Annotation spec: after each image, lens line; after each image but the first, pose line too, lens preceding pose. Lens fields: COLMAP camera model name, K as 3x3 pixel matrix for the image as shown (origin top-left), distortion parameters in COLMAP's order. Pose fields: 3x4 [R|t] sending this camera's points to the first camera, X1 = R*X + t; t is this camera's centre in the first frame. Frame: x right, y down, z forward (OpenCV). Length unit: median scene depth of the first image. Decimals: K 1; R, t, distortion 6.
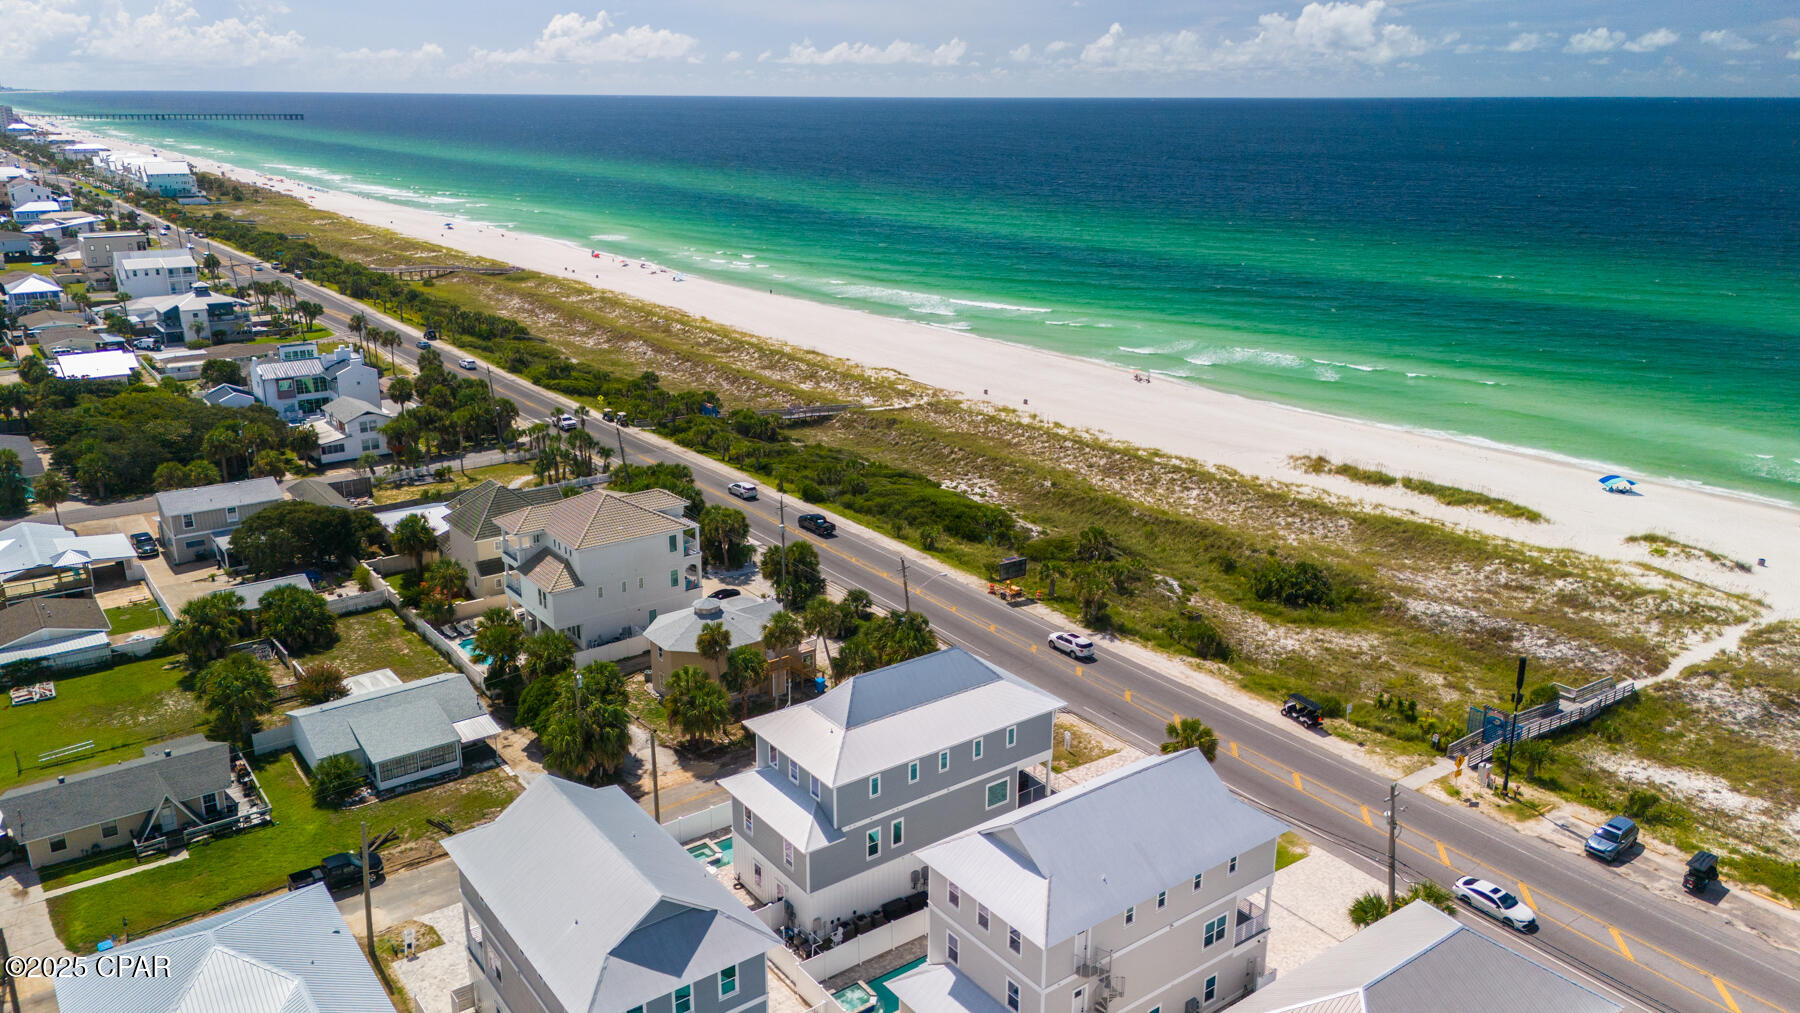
lens RADIAL K [[1315.3, 0, 893.7], [0, 1315.3, 515.8], [0, 0, 1]] dist [0.080757, -0.094028]
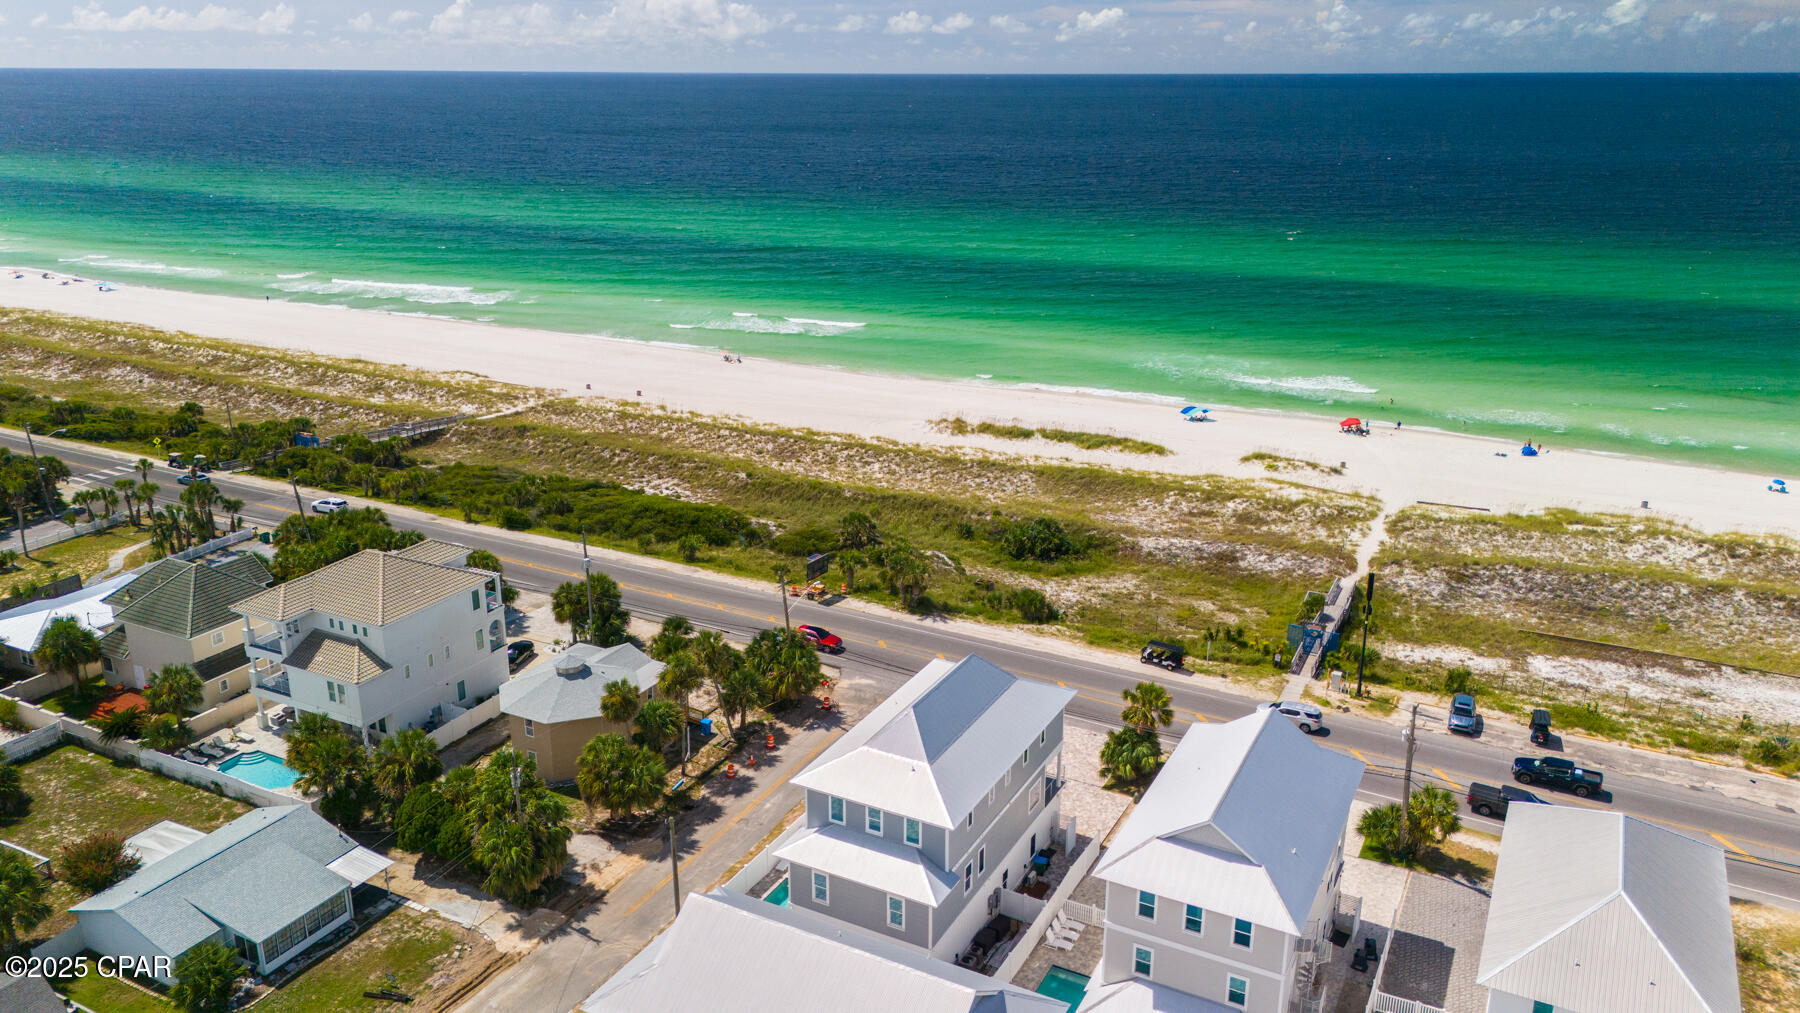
lens RADIAL K [[1315.3, 0, 893.7], [0, 1315.3, 515.8], [0, 0, 1]] dist [0.080757, -0.094028]
pose [[0.901525, -0.139362, 0.409673, -0.230070], [0.132282, 0.990157, 0.045731, -0.030843], [-0.412013, 0.012965, 0.911086, 0.093196]]
